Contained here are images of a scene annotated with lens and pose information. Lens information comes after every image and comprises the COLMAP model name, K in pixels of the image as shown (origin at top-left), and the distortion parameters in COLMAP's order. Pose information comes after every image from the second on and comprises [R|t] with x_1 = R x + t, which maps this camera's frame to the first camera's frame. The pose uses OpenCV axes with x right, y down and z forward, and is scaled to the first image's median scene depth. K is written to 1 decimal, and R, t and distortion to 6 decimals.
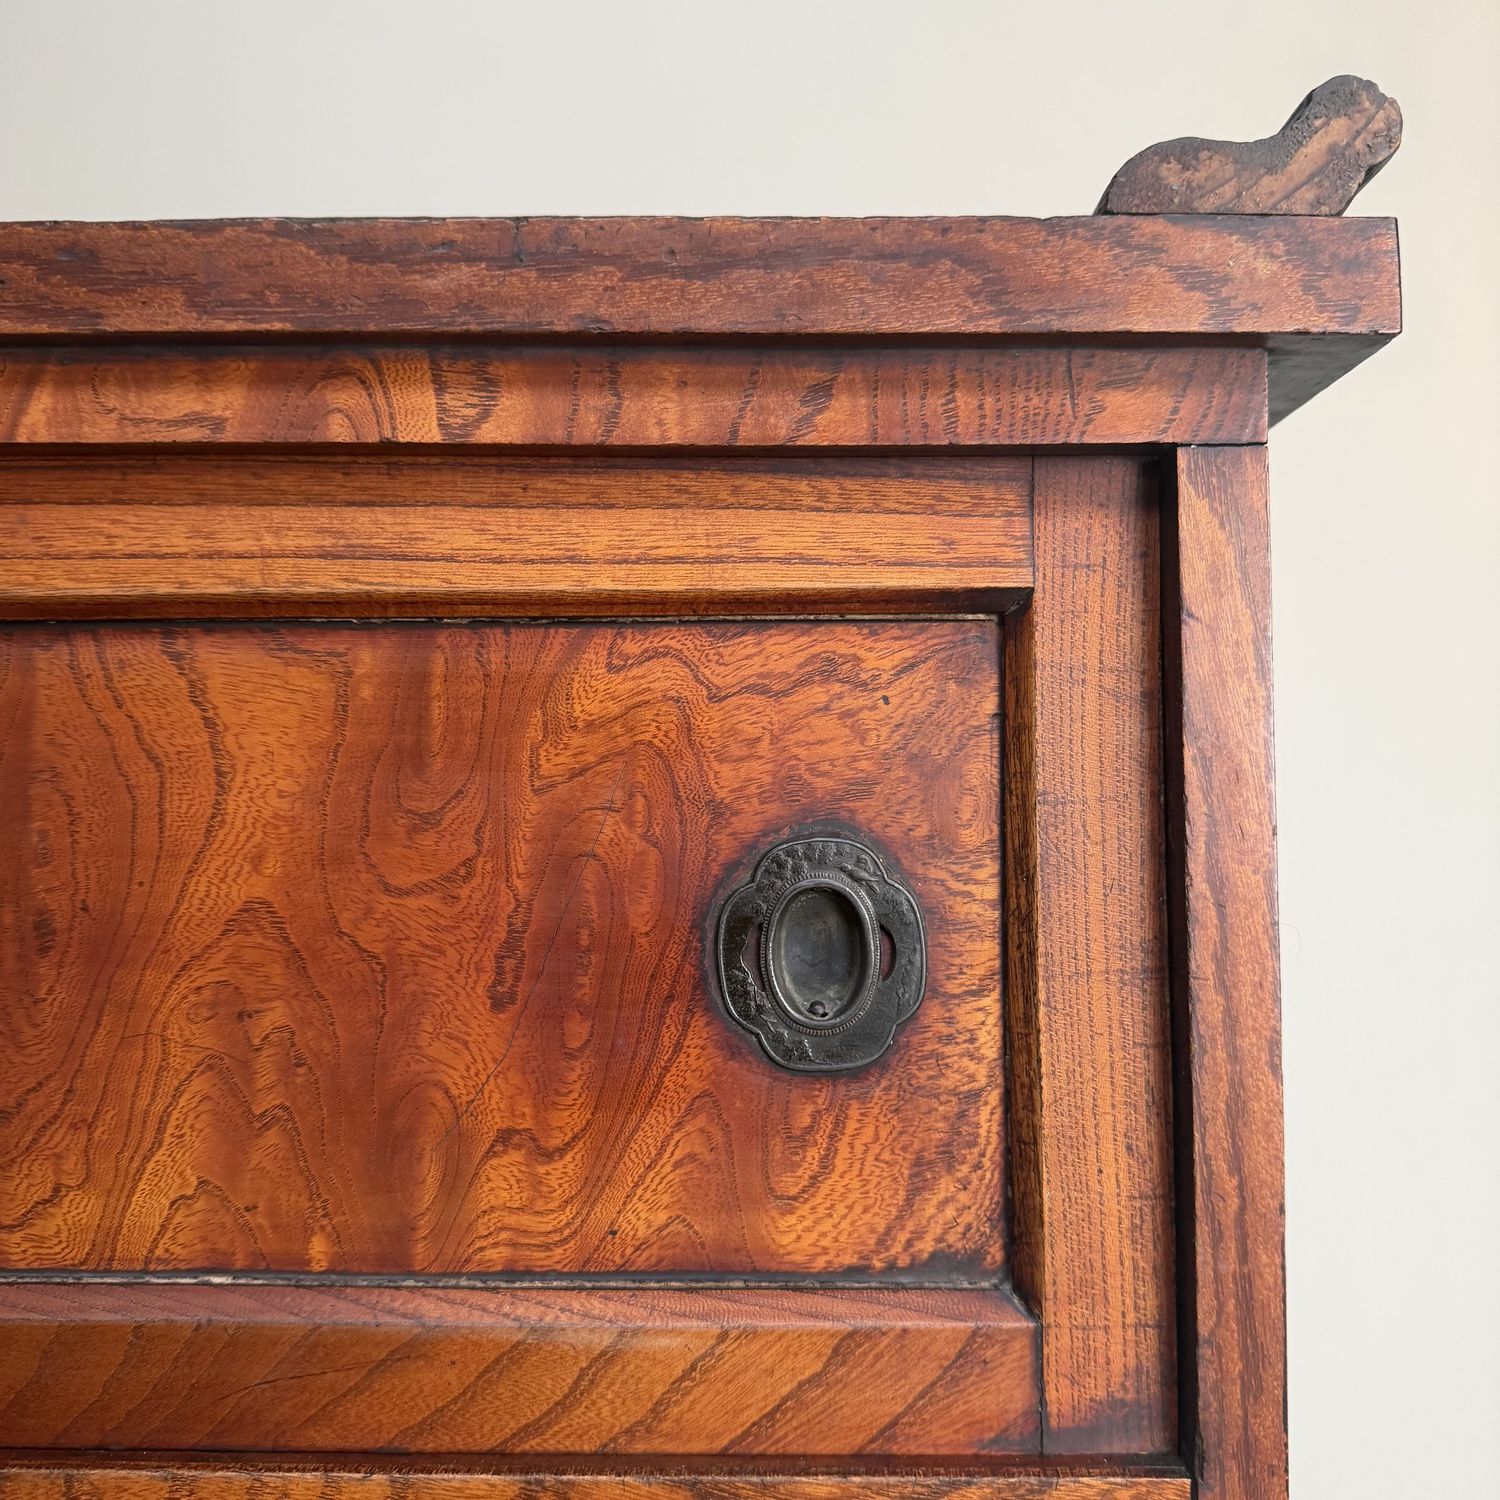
lens RADIAL K [[1436.7, 0, 750.5], [0, 1436.7, 754.3], [0, 0, 1]] dist [0.189989, -0.518957]
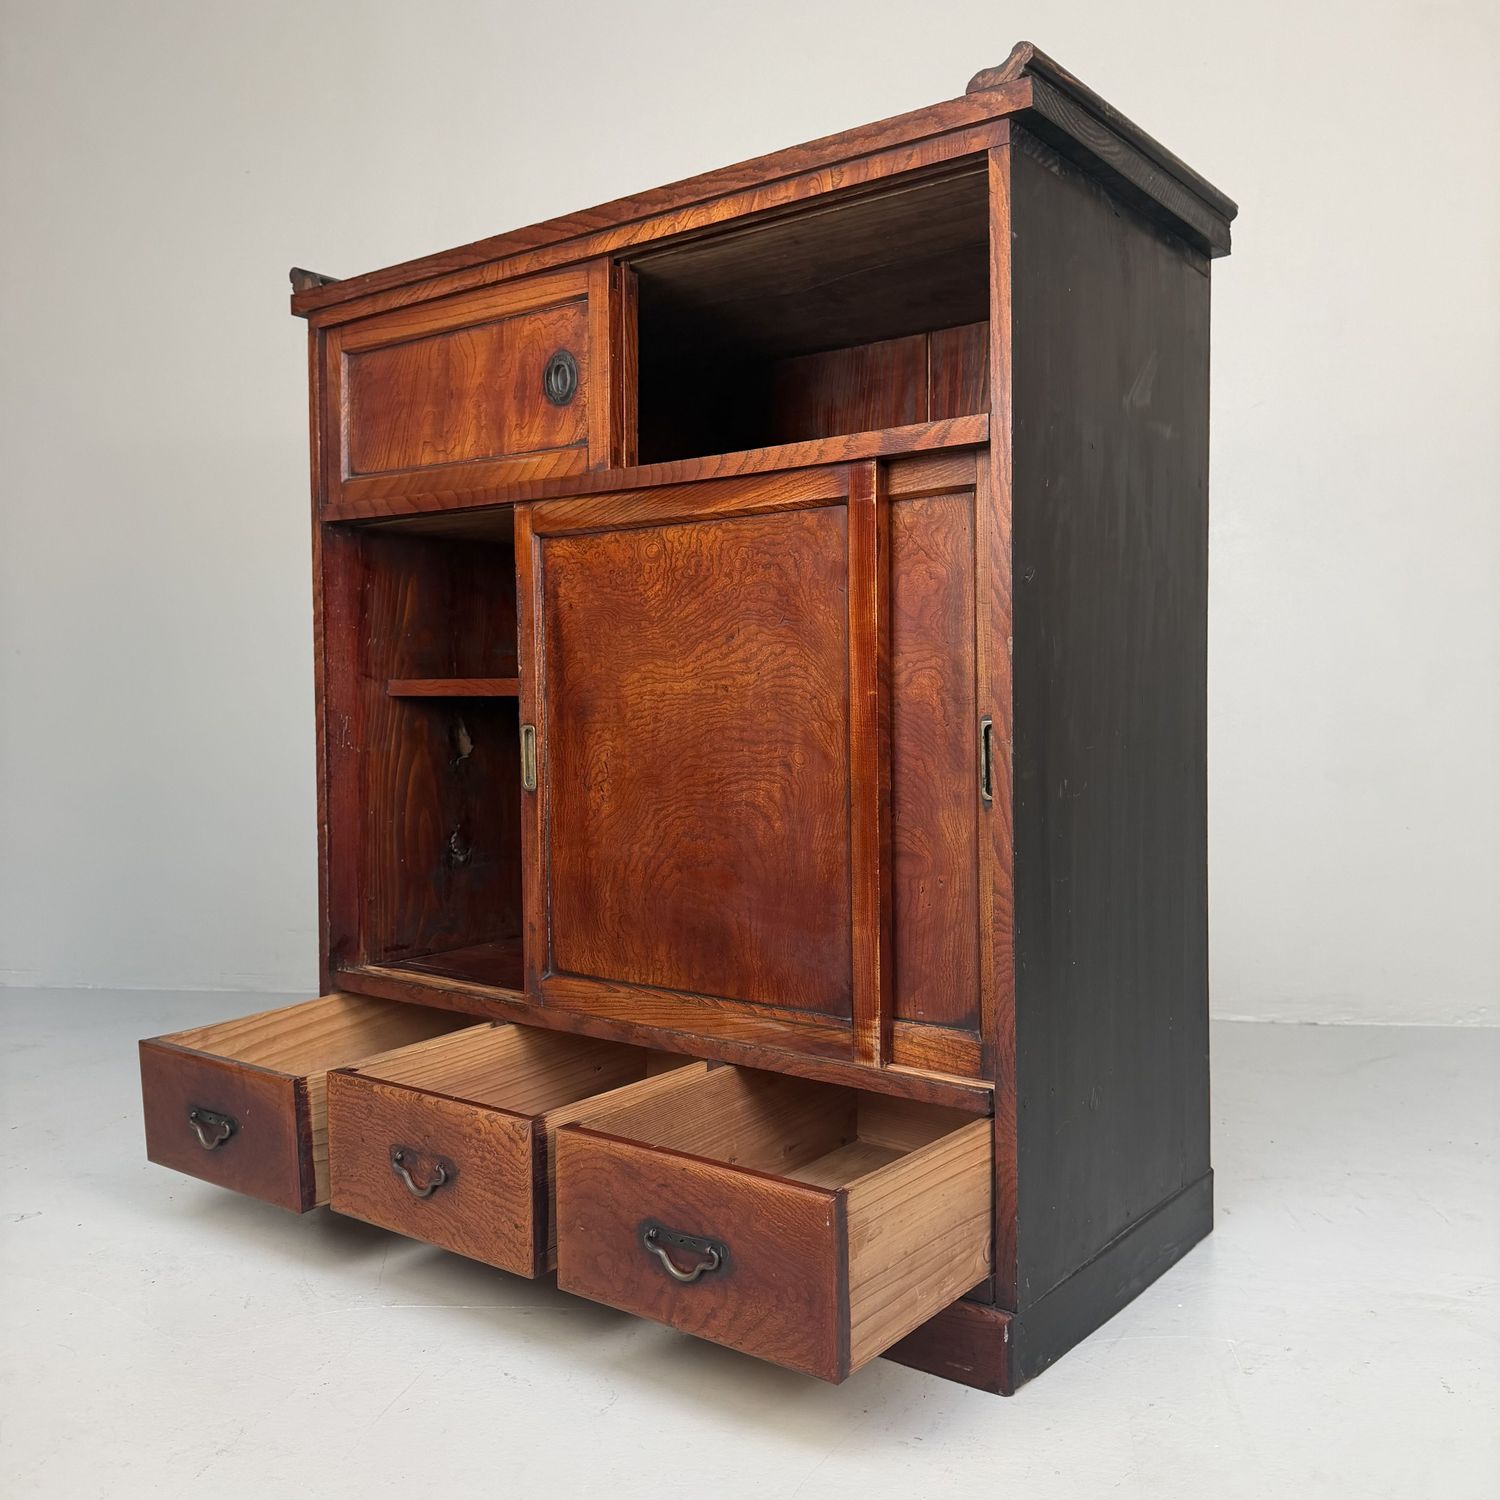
lens RADIAL K [[1419.2, 0, 744.2], [0, 1419.2, 751.3], [0, 0, 1]] dist [0.167950, -0.388468]
pose [[0.797666, 0.013572, -0.602946, 2.034604], [0.018456, 0.998729, 0.046897, 1.155770], [0.602817, -0.048536, 0.796402, -2.449743]]
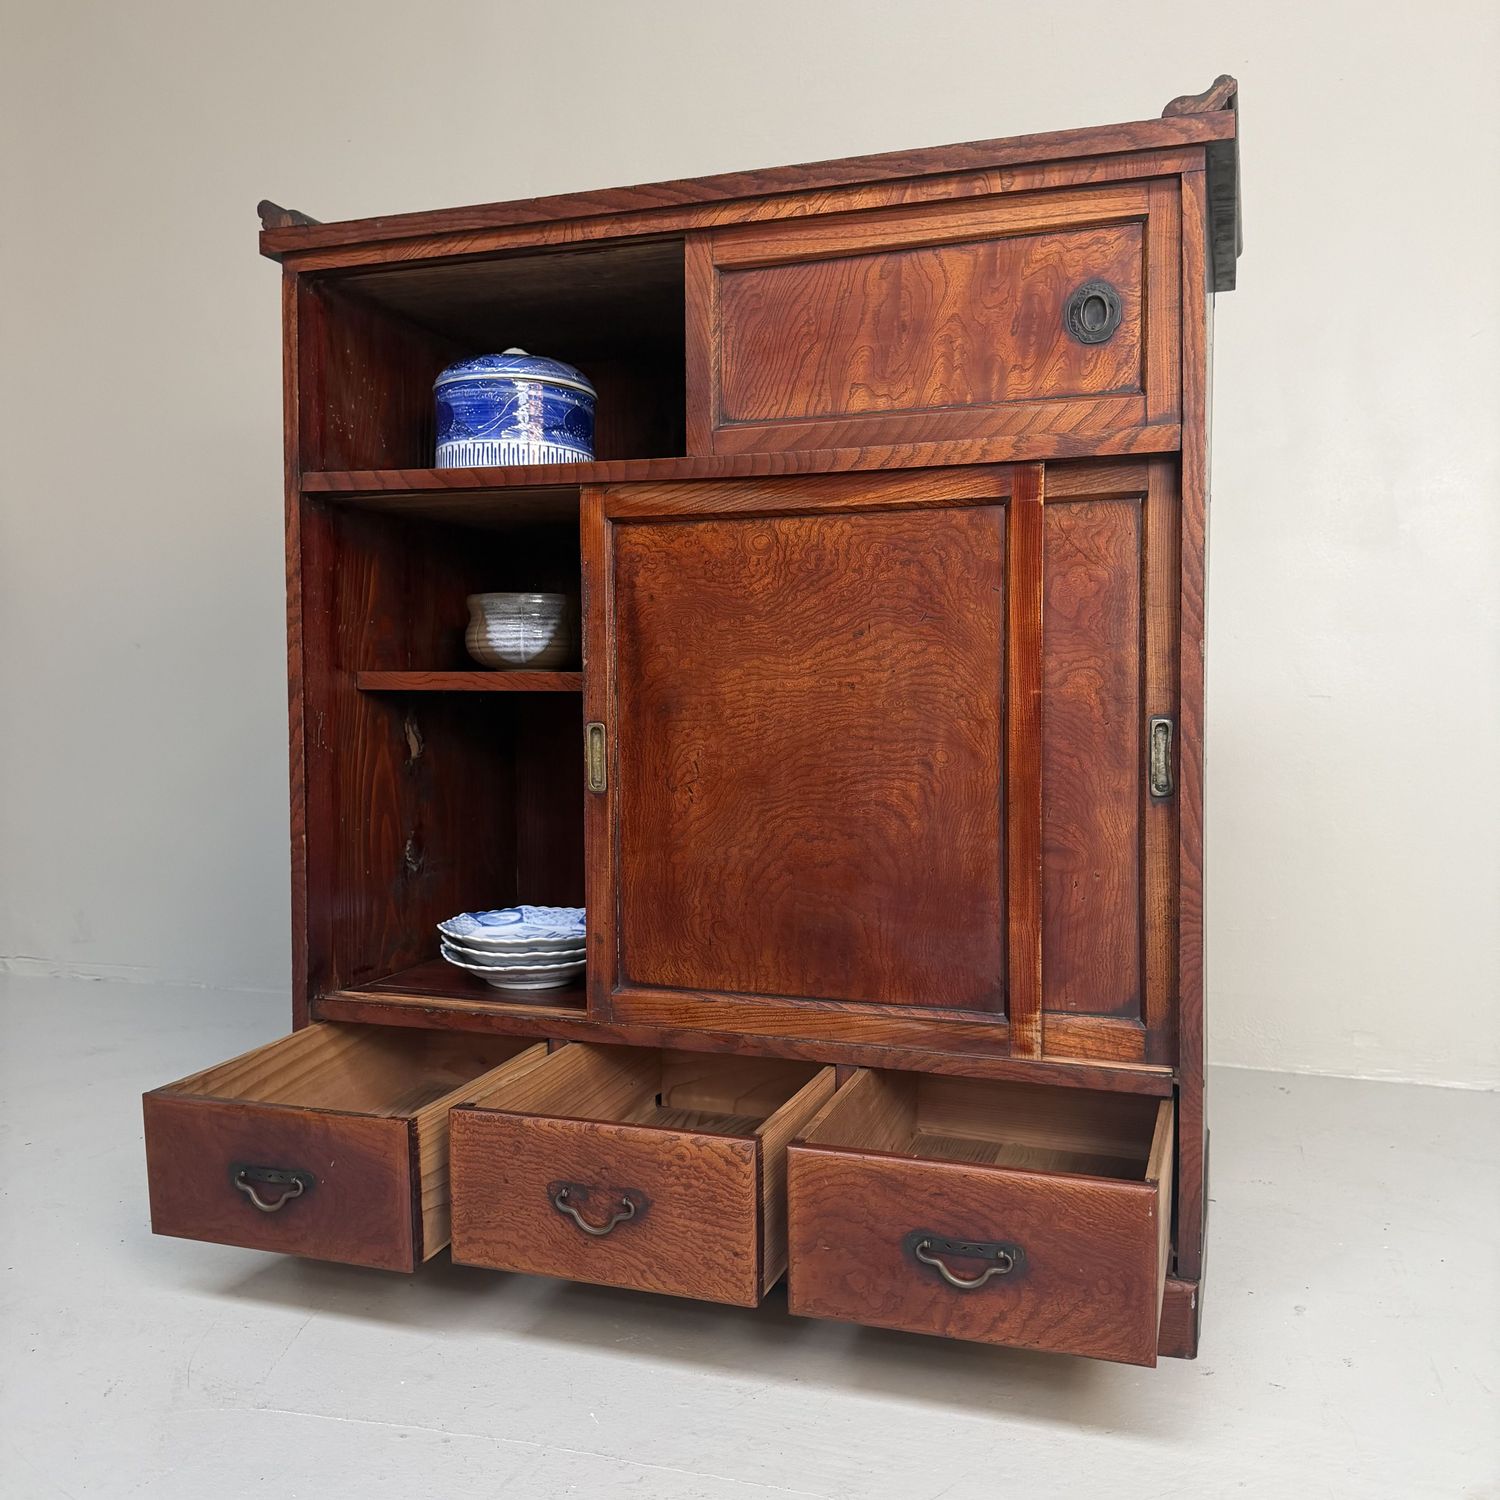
lens RADIAL K [[1428.7, 0, 744.6], [0, 1428.7, 753.4], [0, 0, 1]] dist [0.172155, -0.396988]
pose [[0.948010, 0.011167, -0.318044, 0.424825], [0.008024, 0.998228, 0.058965, 1.112380], [0.318139, -0.058451, 0.946241, -3.198587]]
